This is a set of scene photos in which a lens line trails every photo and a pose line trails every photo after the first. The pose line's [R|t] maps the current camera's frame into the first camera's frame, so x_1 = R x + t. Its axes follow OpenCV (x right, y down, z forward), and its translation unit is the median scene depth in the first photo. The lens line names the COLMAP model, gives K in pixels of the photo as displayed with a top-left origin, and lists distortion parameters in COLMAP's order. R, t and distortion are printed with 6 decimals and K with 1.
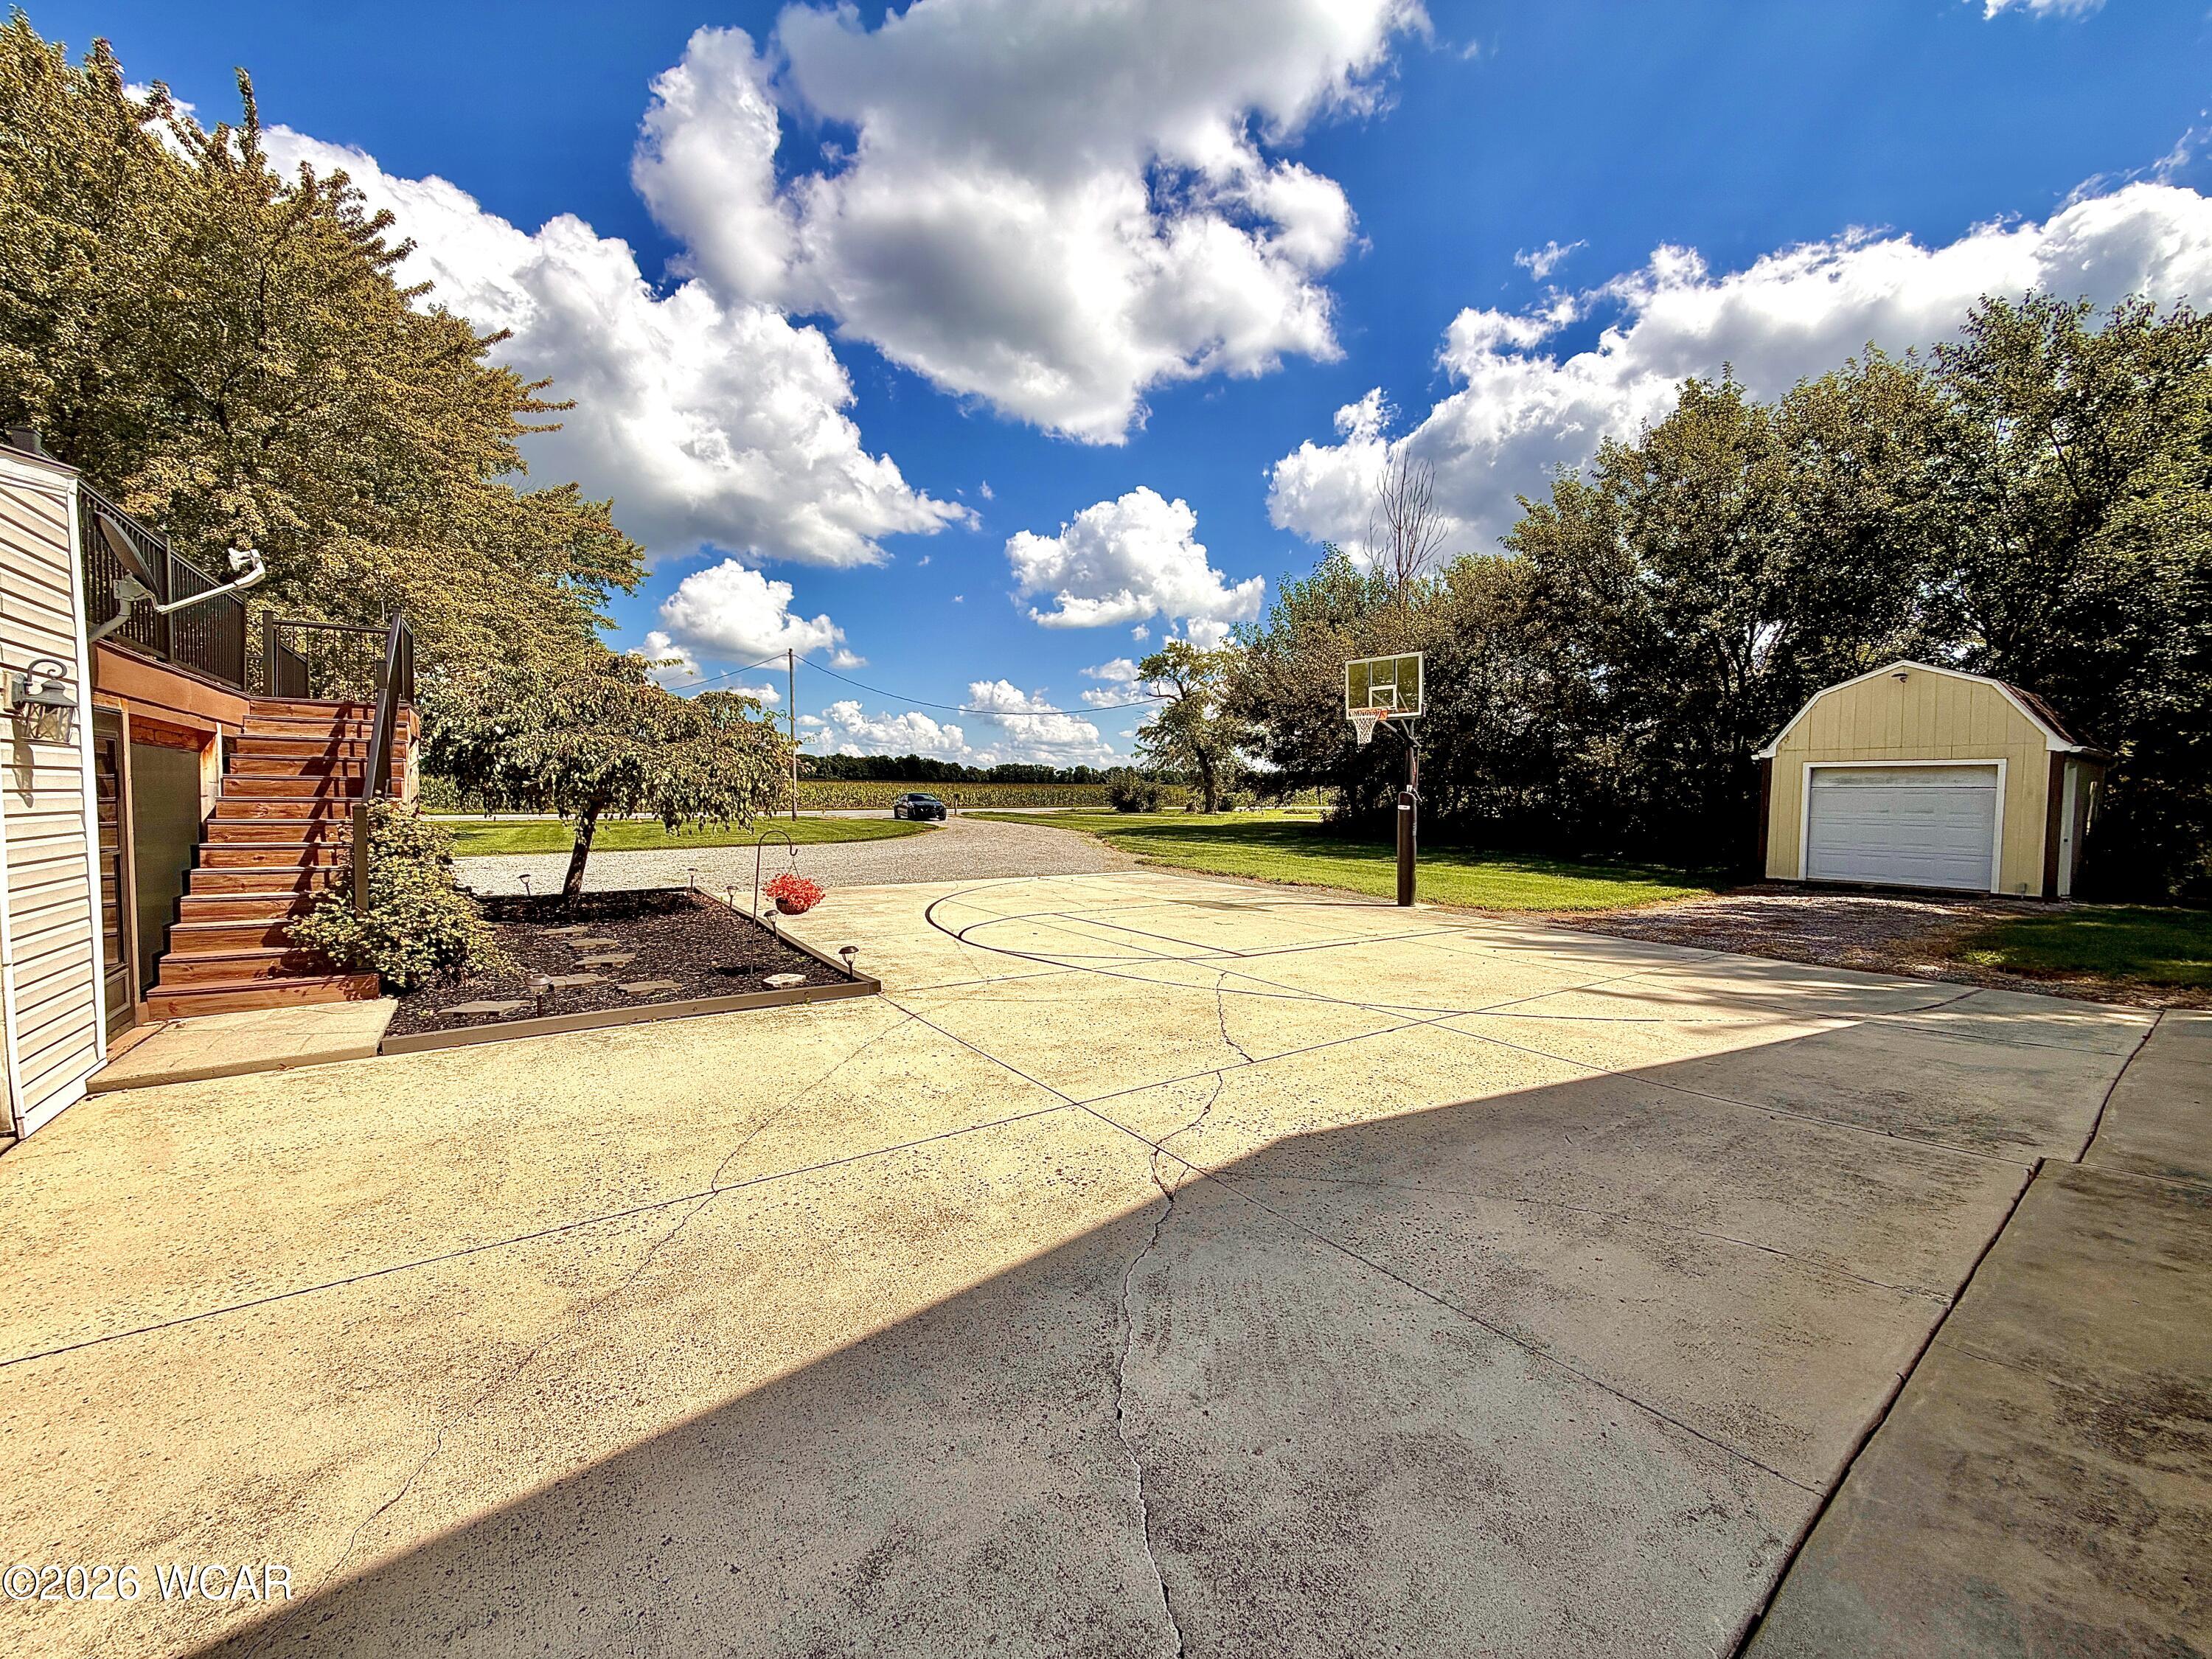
lens RADIAL K [[881.6, 0, 1097.9], [0, 881.6, 833.0], [0, 0, 1]] dist [0.002601, -0.000311]
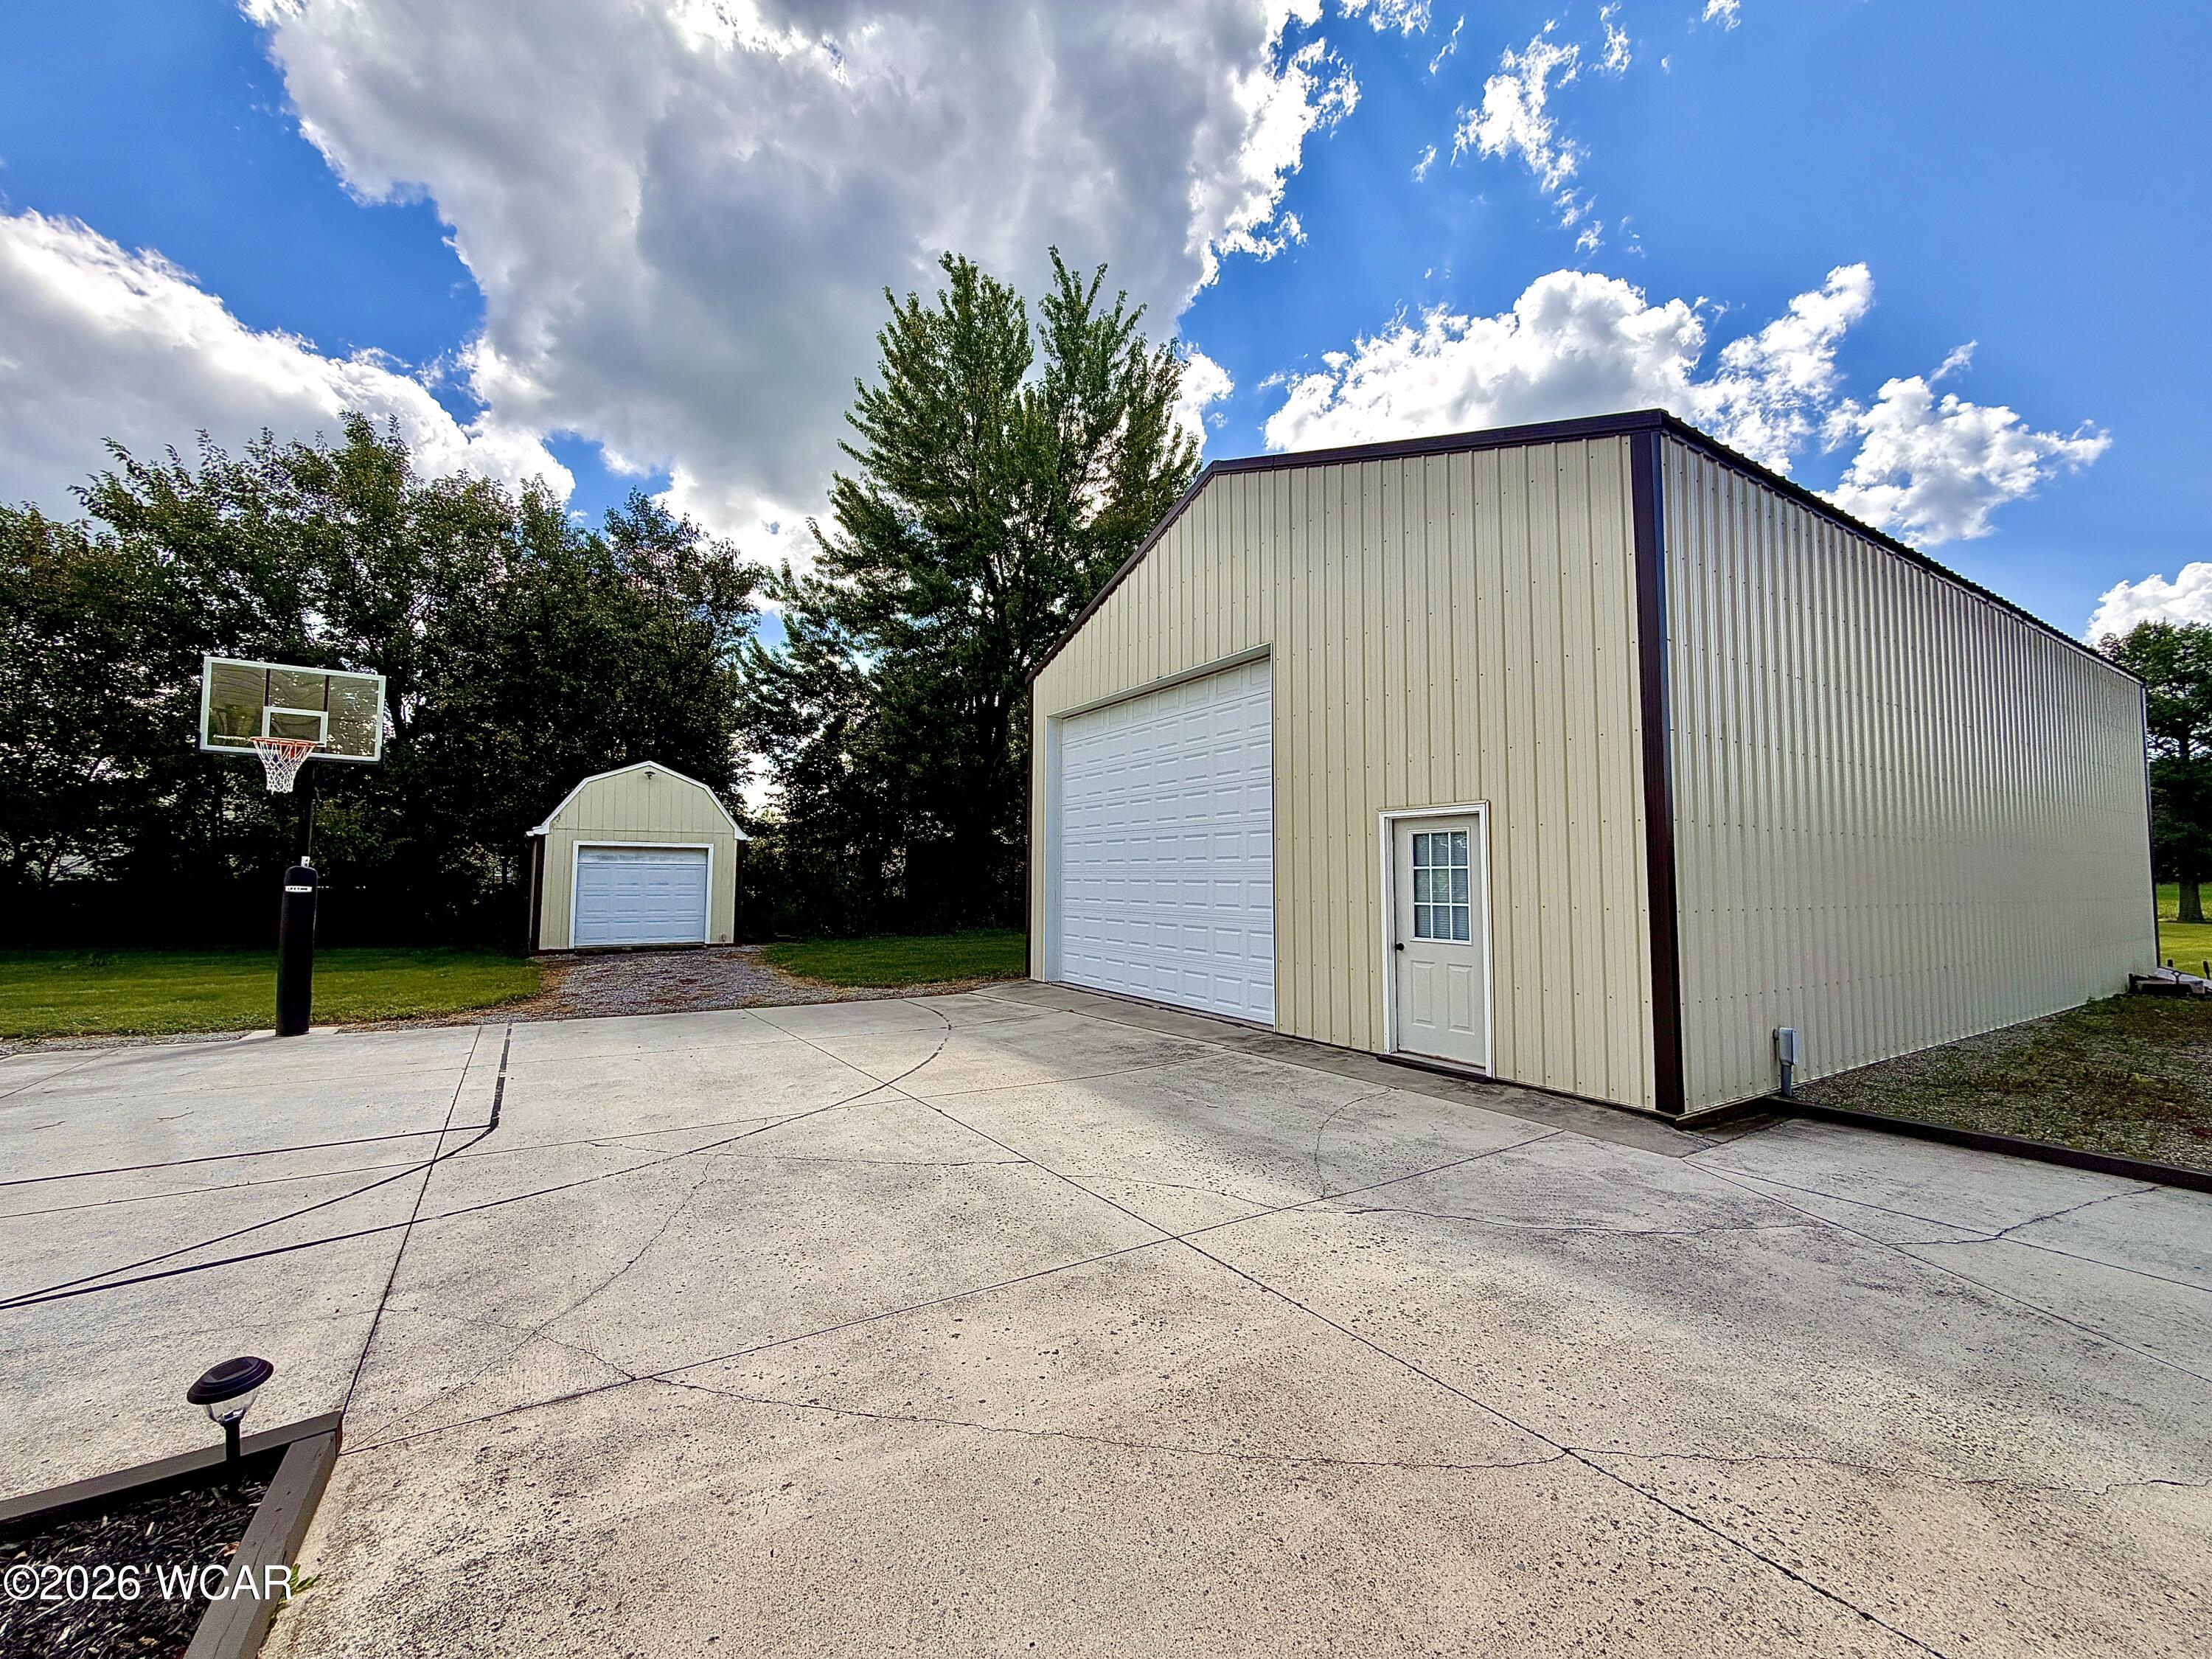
lens RADIAL K [[881.6, 0, 1097.9], [0, 881.6, 833.0], [0, 0, 1]] dist [0.002601, -0.000311]
pose [[0.038494, 0.041739, 0.998387, -0.826576], [0.038791, 0.998312, -0.043232, -0.049911], [-0.998506, 0.040392, 0.036810, 0.936412]]
